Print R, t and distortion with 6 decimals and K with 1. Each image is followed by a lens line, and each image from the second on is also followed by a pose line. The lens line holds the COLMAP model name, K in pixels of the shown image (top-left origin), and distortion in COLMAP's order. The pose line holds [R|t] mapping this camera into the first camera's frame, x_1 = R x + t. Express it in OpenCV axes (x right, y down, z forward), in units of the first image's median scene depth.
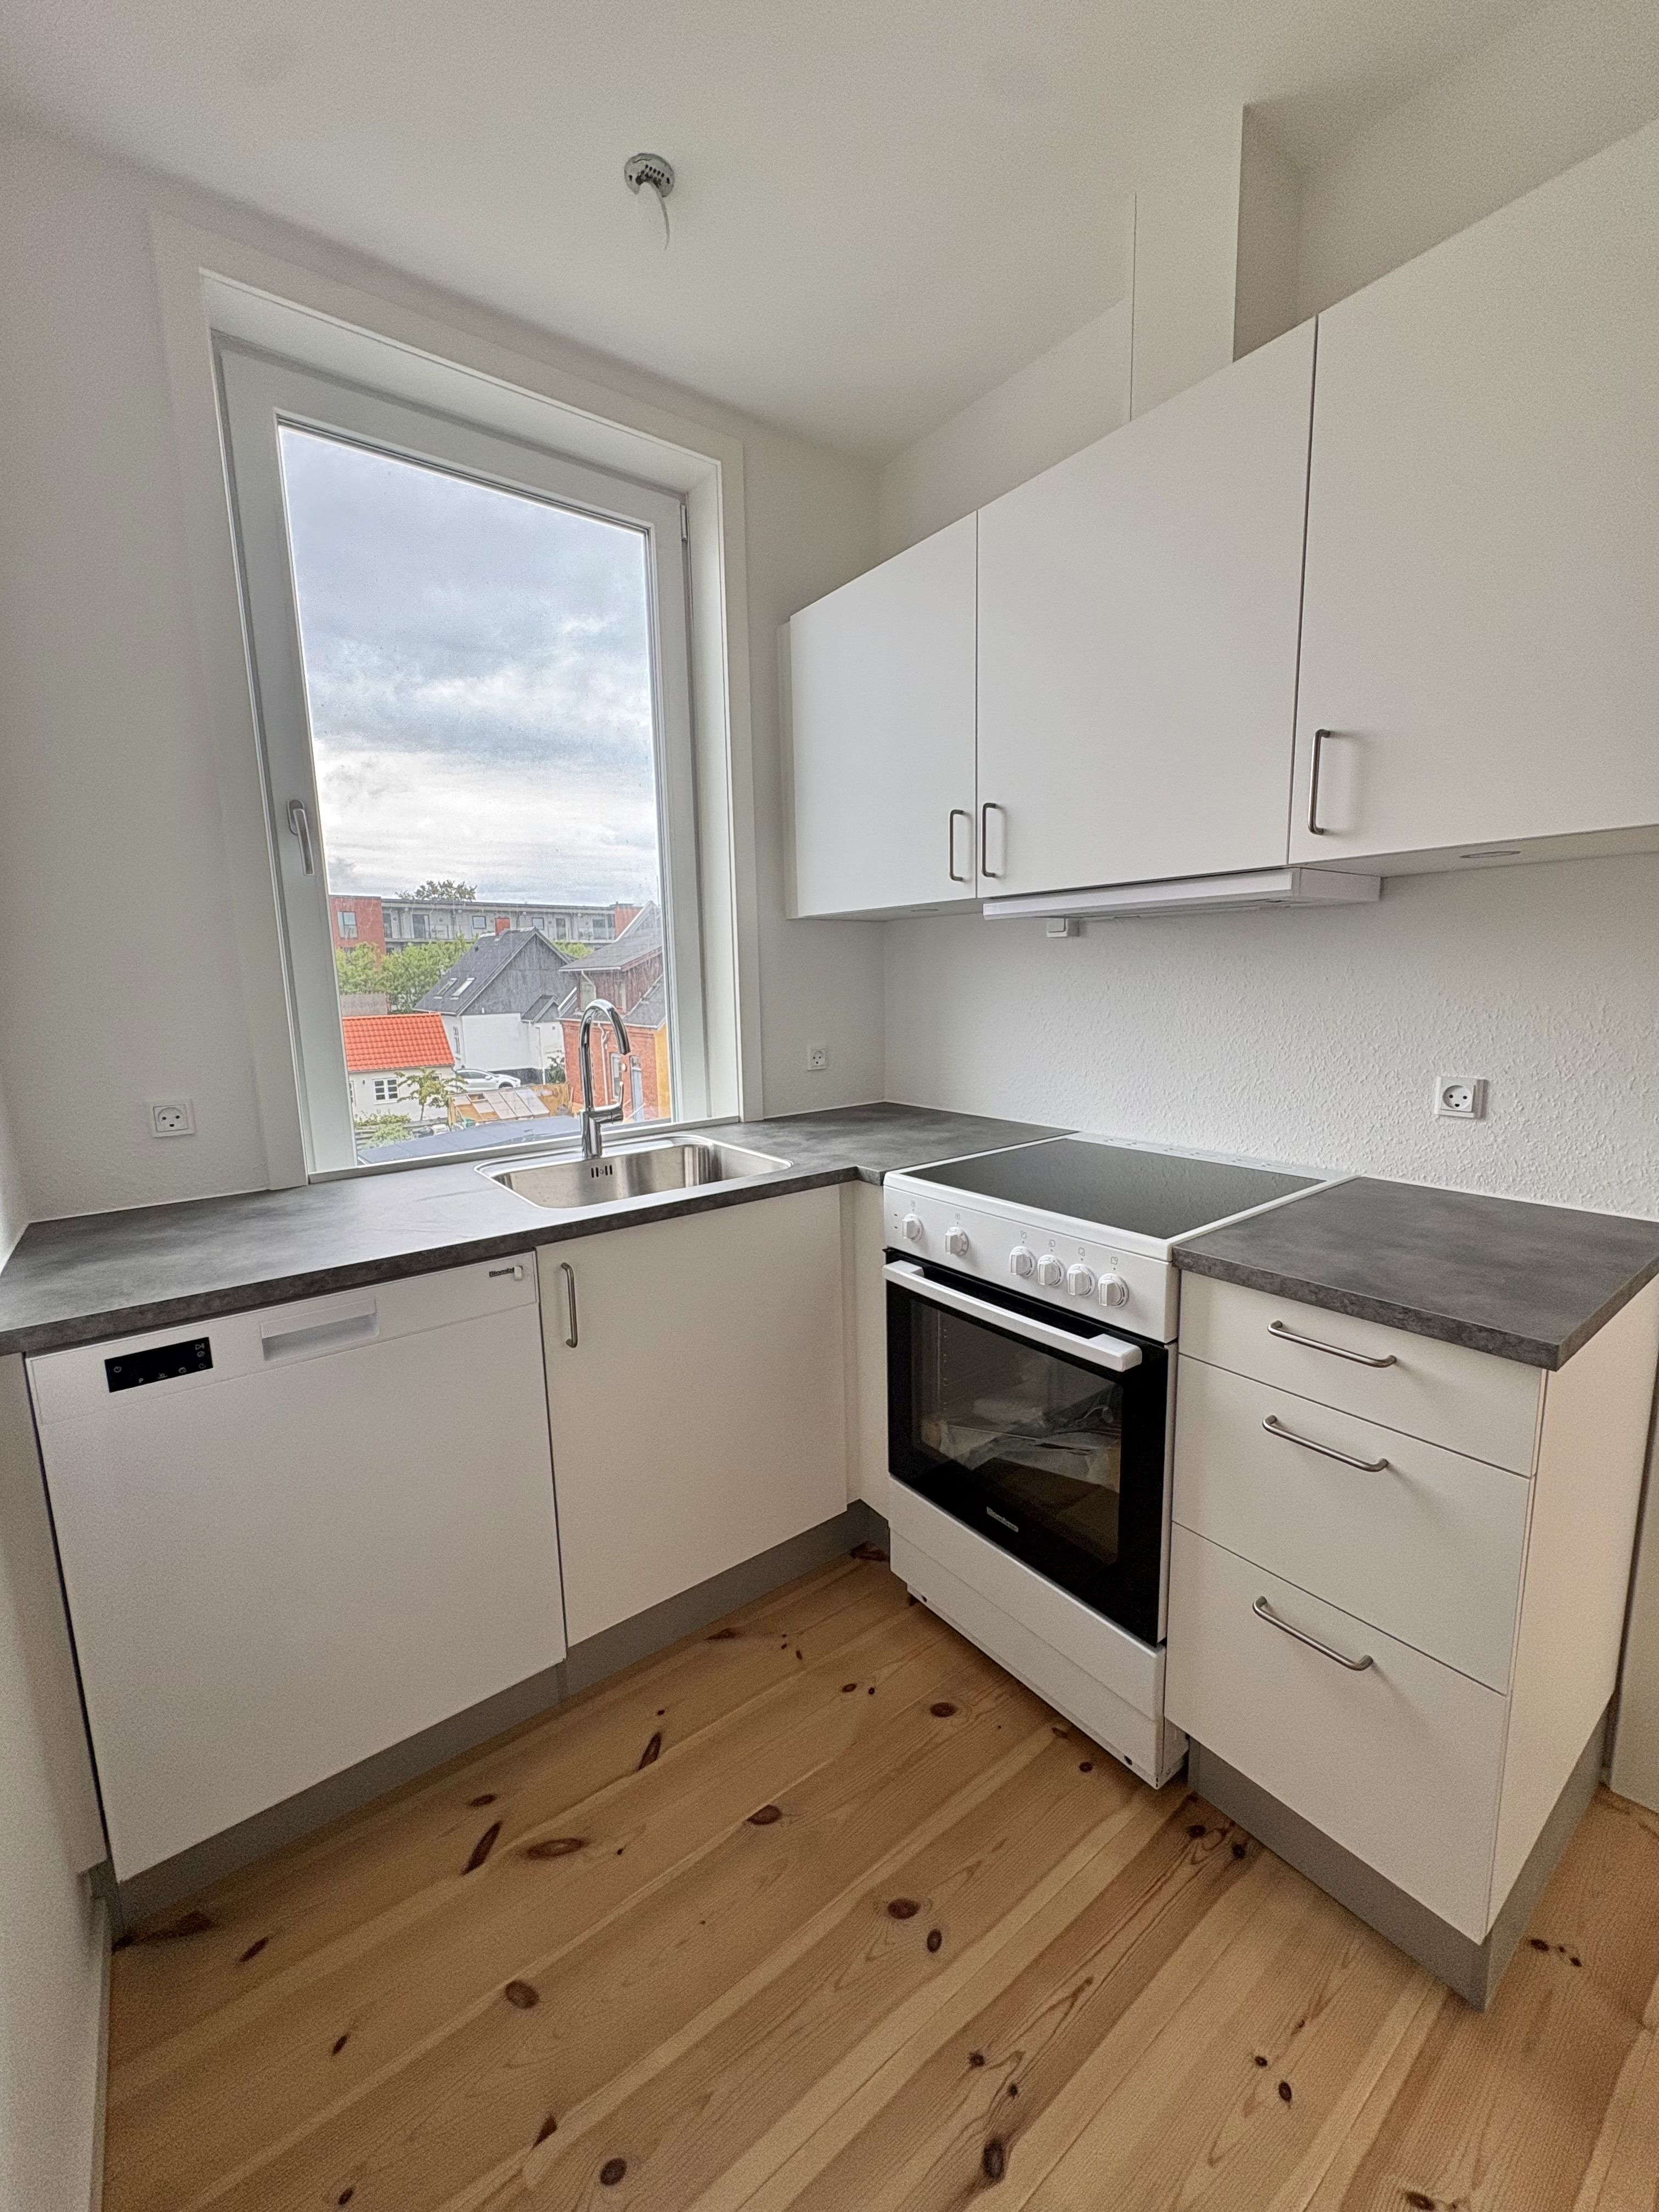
lens RADIAL K [[878.7, 0, 828.2], [0, 878.7, 1100.5], [0, 0, 1]] dist [0.000049, 0.000190]
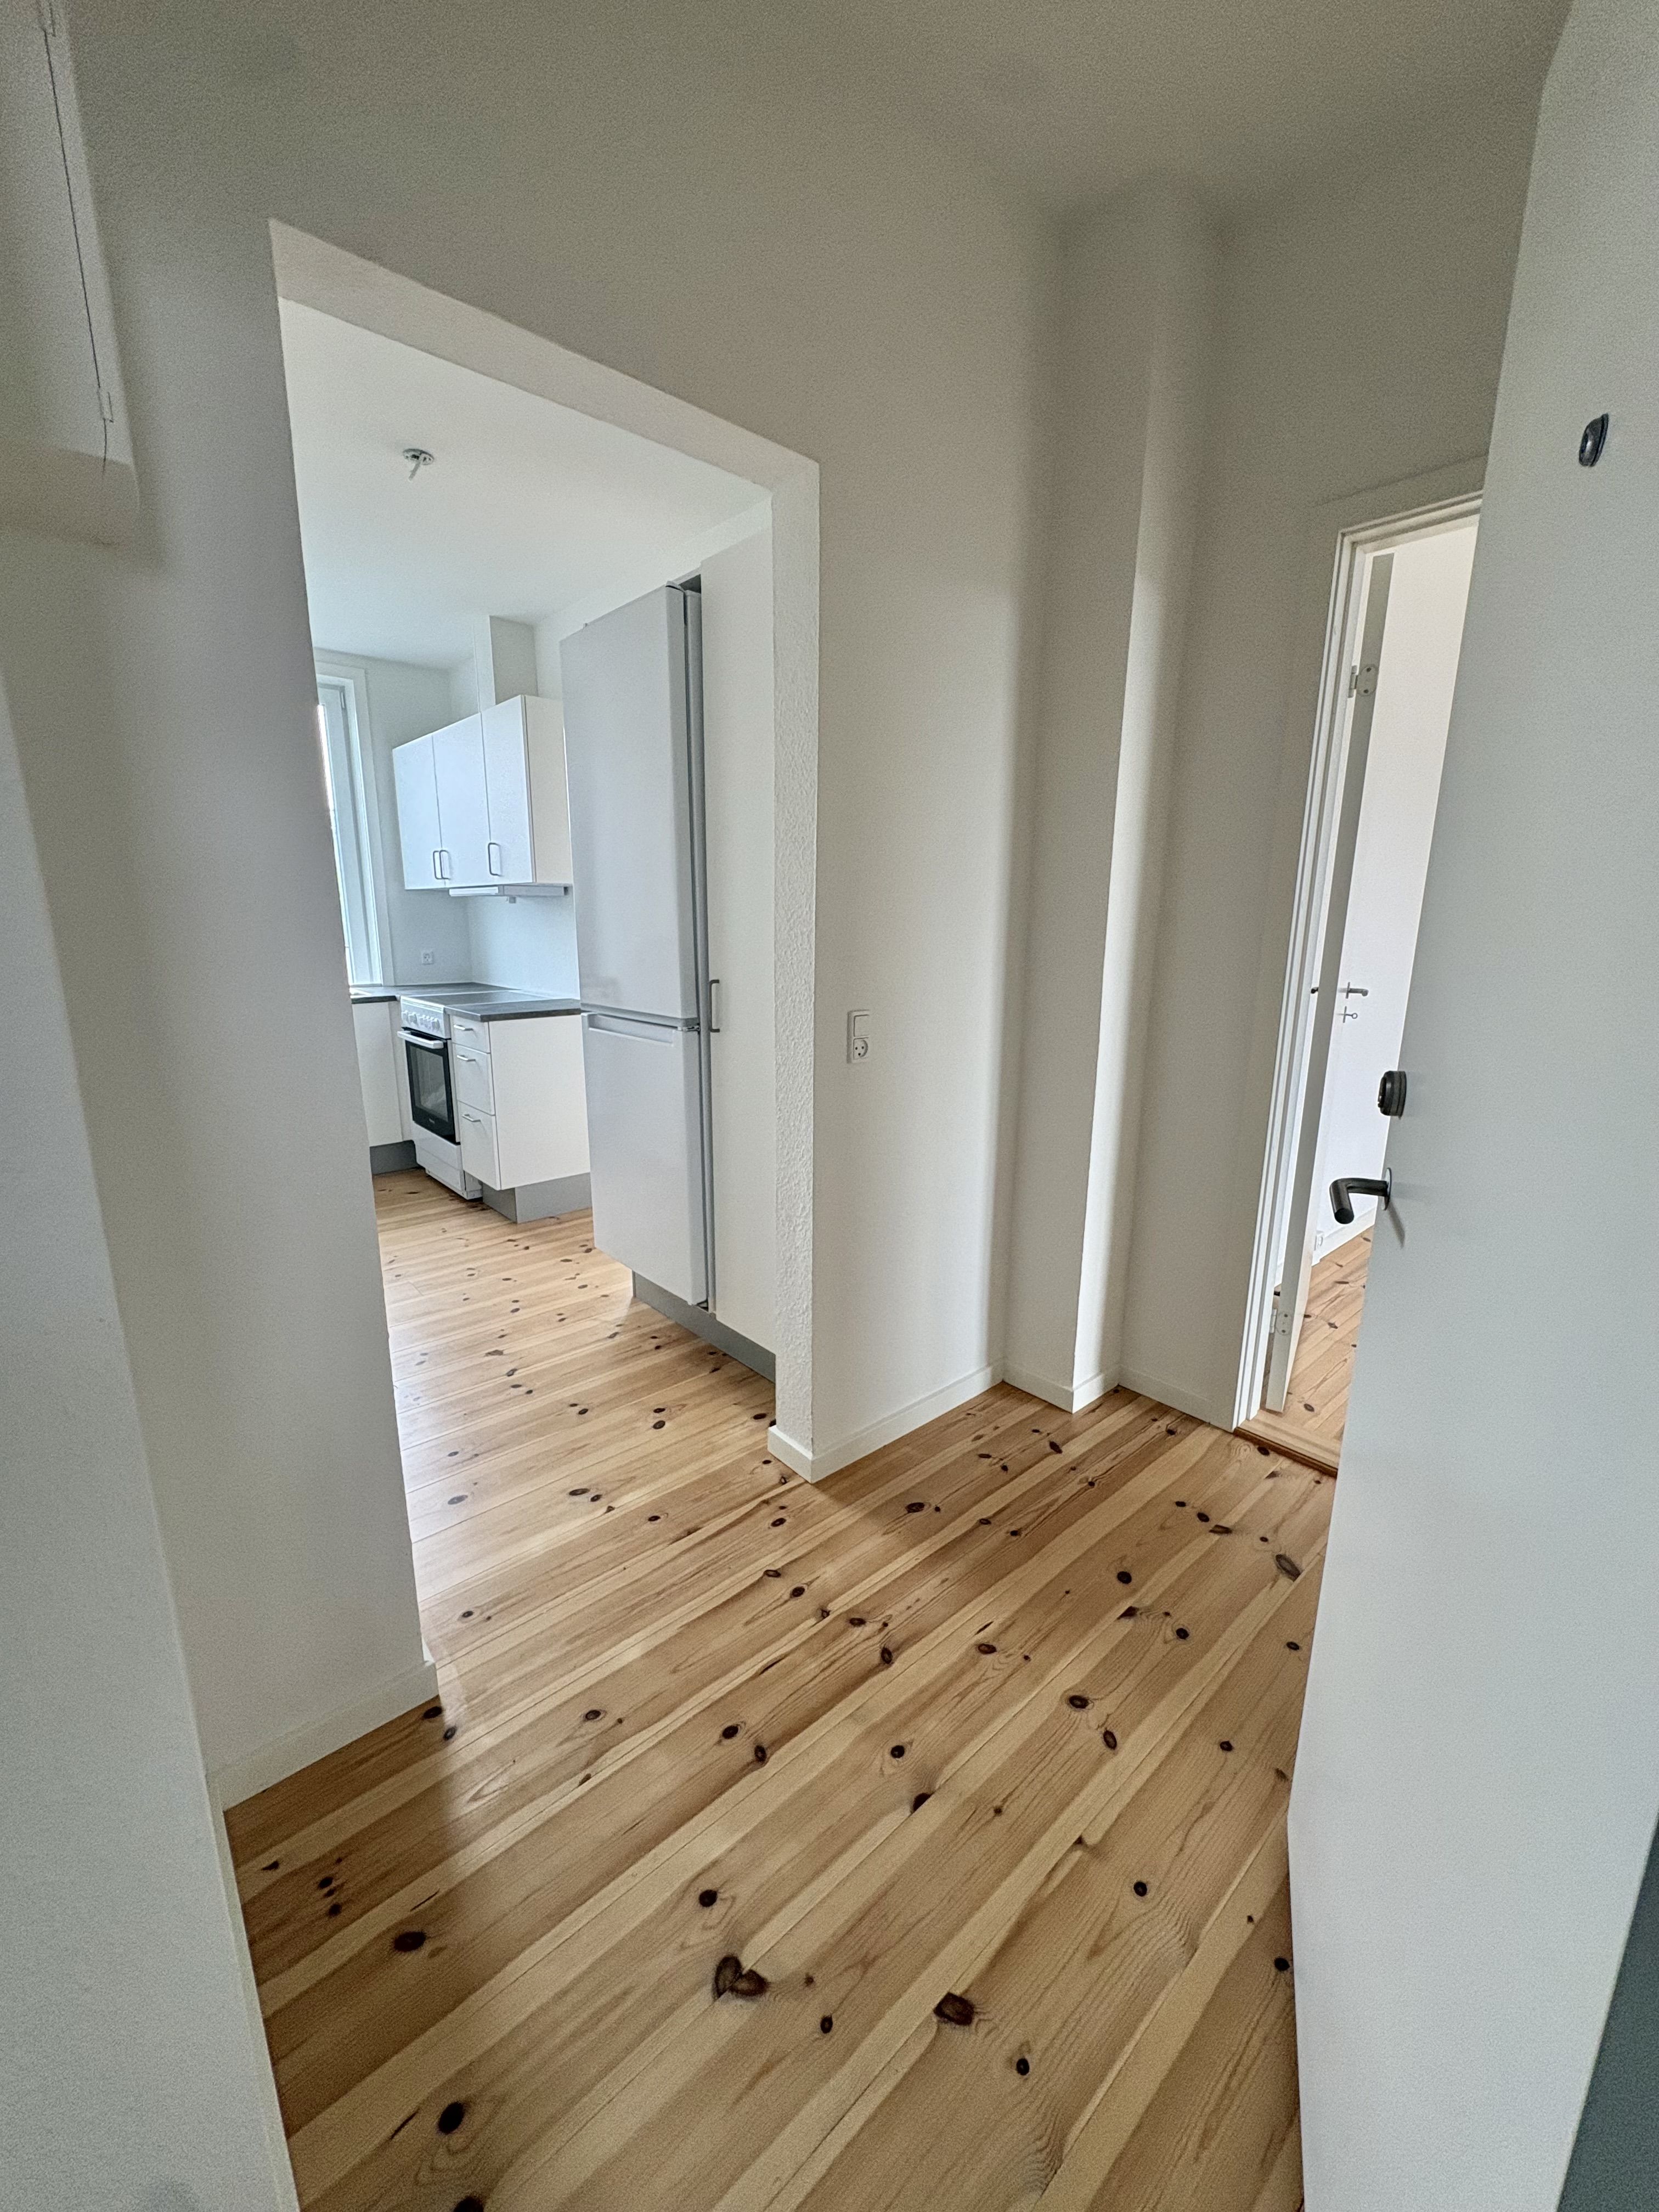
lens RADIAL K [[878.7, 0, 825.5], [0, 878.7, 1100.6], [0, 0, 1]] dist [0.000049, 0.000190]
pose [[0.996831, 0.011088, 0.078769, 1.240025], [-0.015952, 0.997986, 0.061391, 0.235216], [-0.077930, -0.062453, 0.995001, -1.865595]]
